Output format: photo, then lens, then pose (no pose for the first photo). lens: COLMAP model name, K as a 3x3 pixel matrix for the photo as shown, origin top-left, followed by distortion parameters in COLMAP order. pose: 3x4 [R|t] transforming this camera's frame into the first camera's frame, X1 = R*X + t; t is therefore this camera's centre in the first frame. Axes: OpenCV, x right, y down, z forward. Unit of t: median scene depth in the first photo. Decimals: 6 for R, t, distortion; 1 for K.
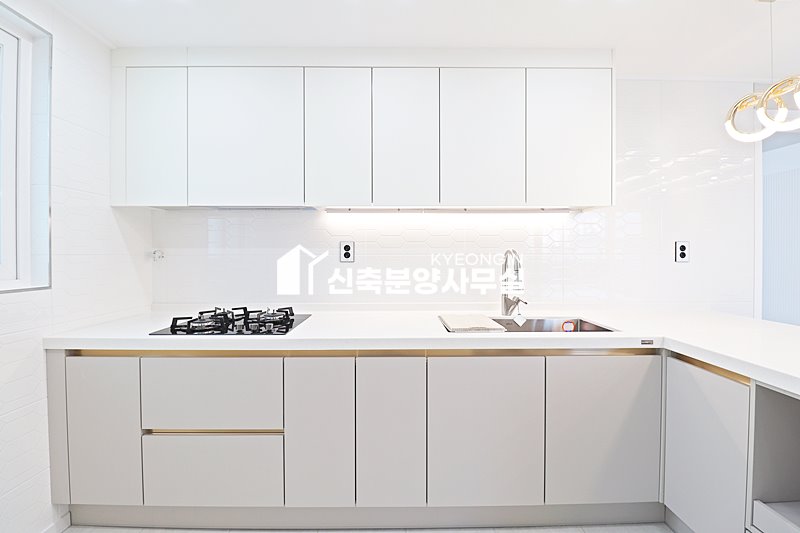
lens RADIAL K [[373.7, 0, 397.3], [0, 373.7, 253.7], [0, 0, 1]] dist [-0.015615, -0.000412]
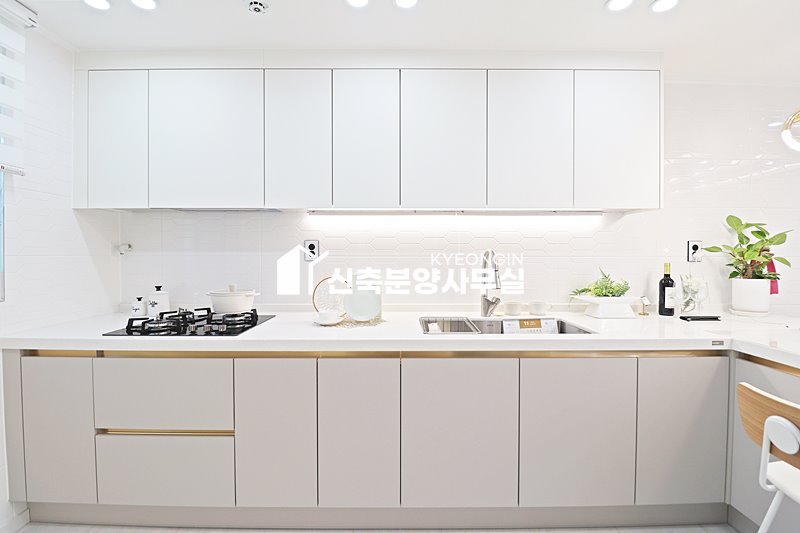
lens RADIAL K [[371.2, 0, 400.1], [0, 371.2, 257.7], [0, 0, 1]] dist [-0.002825, -0.008576]
pose [[0.999962, -0.000637, -0.008737, -0.162267], [0.000682, 0.999986, 0.005176, 0.000187], [0.008734, -0.005182, 0.999948, -0.001590]]
